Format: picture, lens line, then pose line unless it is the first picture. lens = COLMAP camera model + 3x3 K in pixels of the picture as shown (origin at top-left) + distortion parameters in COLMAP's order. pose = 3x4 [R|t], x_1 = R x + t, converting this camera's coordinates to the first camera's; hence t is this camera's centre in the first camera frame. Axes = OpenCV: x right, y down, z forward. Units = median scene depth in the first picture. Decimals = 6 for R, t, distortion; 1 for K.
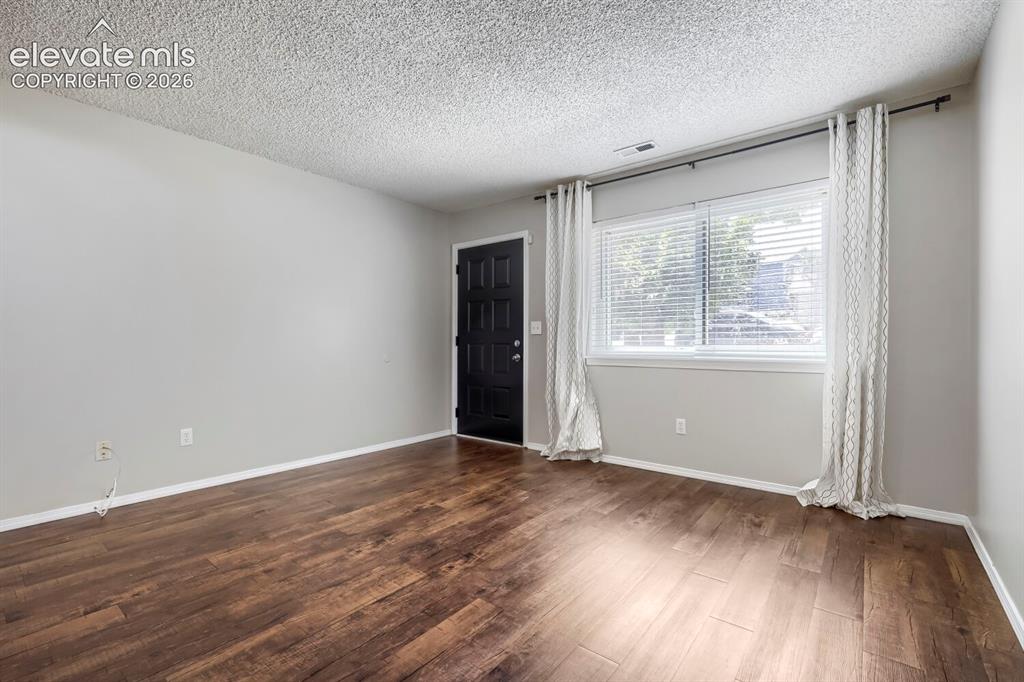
lens RADIAL K [[452.2, 0, 511.5], [0, 452.2, 336.7], [0, 0, 1]] dist [-0.000860, 0.000001]
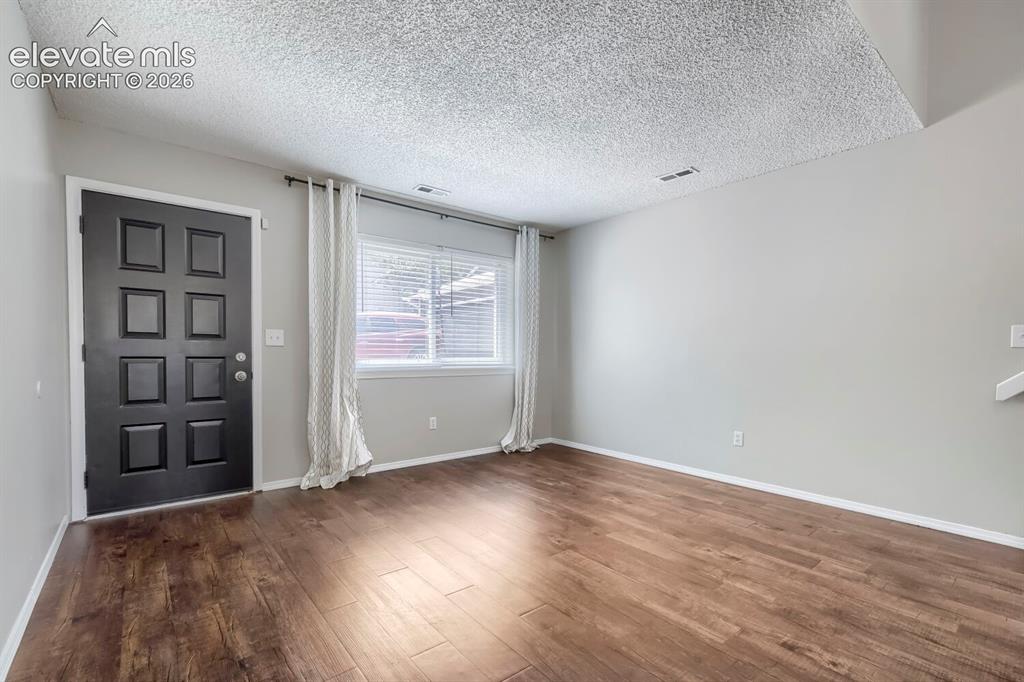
lens RADIAL K [[461.2, 0, 517.1], [0, 461.2, 358.6], [0, 0, 1]] dist [-0.003356, -0.000181]
pose [[0.202305, -0.007498, 0.979294, -1.014212], [-0.014275, 0.999842, 0.010604, 0.004840], [-0.979218, -0.016124, 0.202166, 0.643016]]
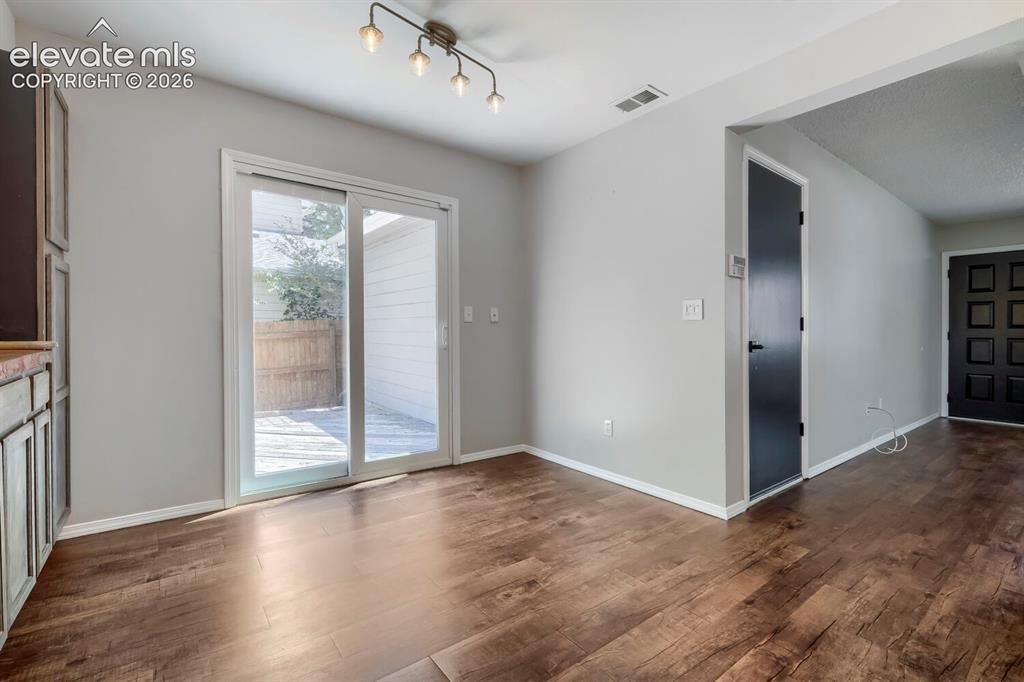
lens RADIAL K [[460.4, 0, 512.2], [0, 460.4, 338.5], [0, 0, 1]] dist [-0.002873, -0.000020]
pose [[0.972507, 0.013222, -0.232496, -1.654177], [-0.007841, 0.999680, 0.024052, -0.005739], [0.232740, -0.021568, 0.972300, -0.700226]]
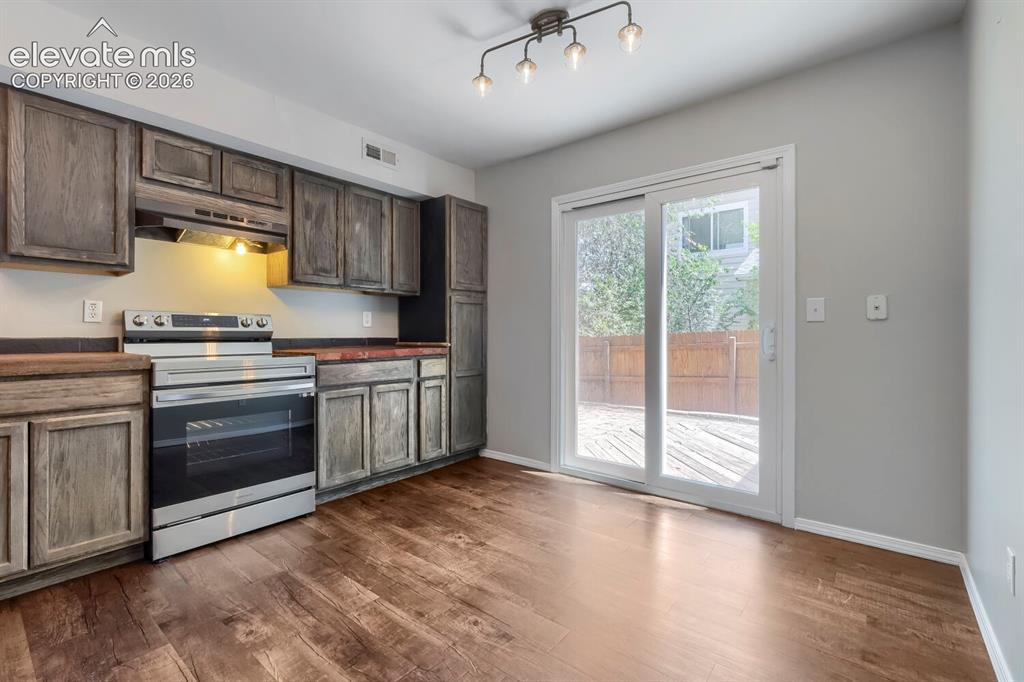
lens RADIAL K [[454.1, 0, 512.3], [0, 454.1, 342.5], [0, 0, 1]] dist [0.003846, 0.000429]
pose [[-0.003814, 0.016757, -0.999852, -1.226661], [0.010241, 0.999808, 0.016717, 0.000036], [0.999940, -0.010175, -0.003985, -0.028517]]
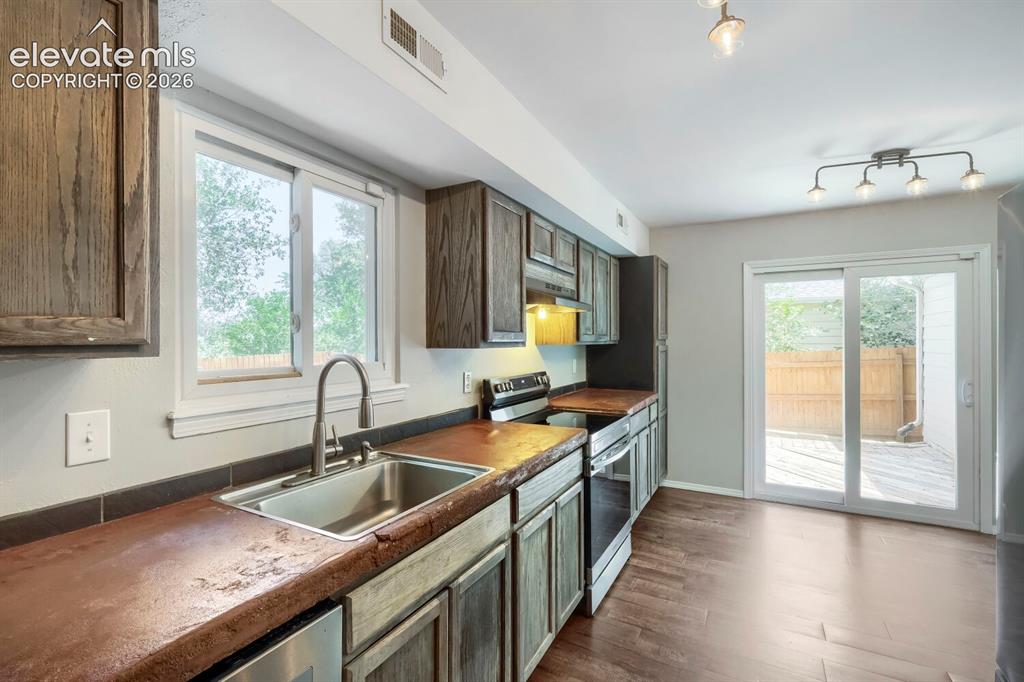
lens RADIAL K [[452.8, 0, 511.3], [0, 452.8, 347.0], [0, 0, 1]] dist [-0.000690, 0.000129]
pose [[0.180771, 0.013735, -0.983429, -1.192054], [0.014695, 0.999753, 0.016664, -0.134656], [0.983416, -0.017463, 0.180524, -0.891519]]
